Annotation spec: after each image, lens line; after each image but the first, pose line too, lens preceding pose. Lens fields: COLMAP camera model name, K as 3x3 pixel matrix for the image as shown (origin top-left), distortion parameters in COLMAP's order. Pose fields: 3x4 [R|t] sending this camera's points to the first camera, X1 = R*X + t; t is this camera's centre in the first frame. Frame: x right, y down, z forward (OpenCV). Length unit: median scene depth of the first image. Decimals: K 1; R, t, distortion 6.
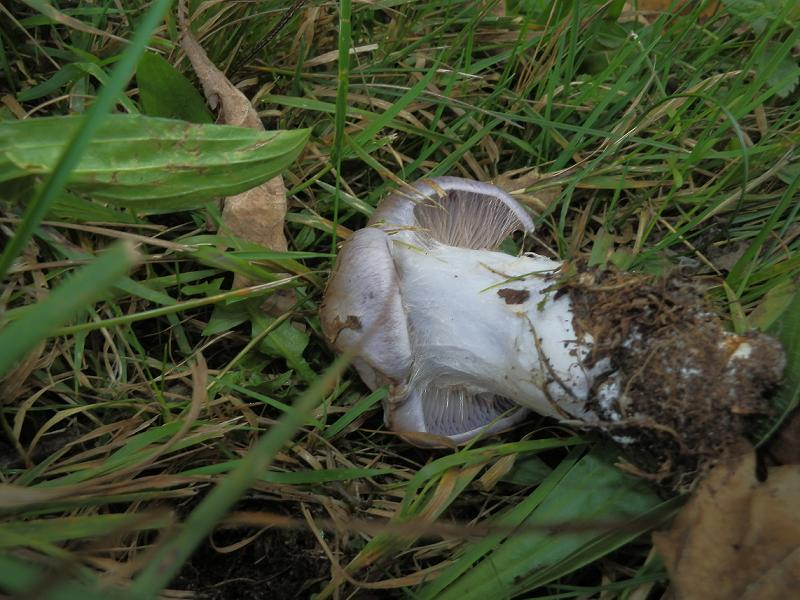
lens RADIAL K [[580.9, 0, 400.0], [0, 580.9, 300.0], [0, 0, 1]] dist [-0.007229, -0.001594]
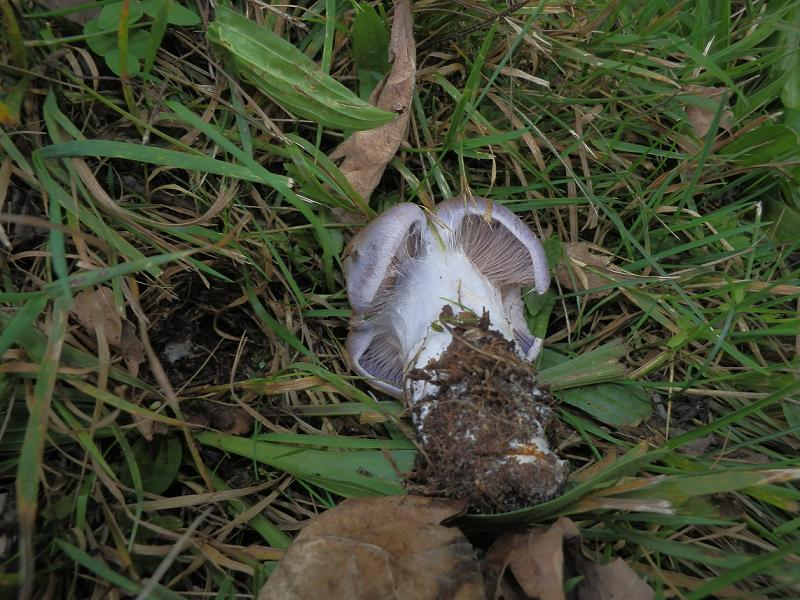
lens RADIAL K [[580.9, 0, 400.0], [0, 580.9, 300.0], [0, 0, 1]] dist [-0.007229, -0.001594]
pose [[0.718356, 0.623200, -0.309171, 0.428230], [-0.588152, 0.781406, 0.208526, -0.201736], [0.371541, 0.032044, 0.927863, -0.173986]]
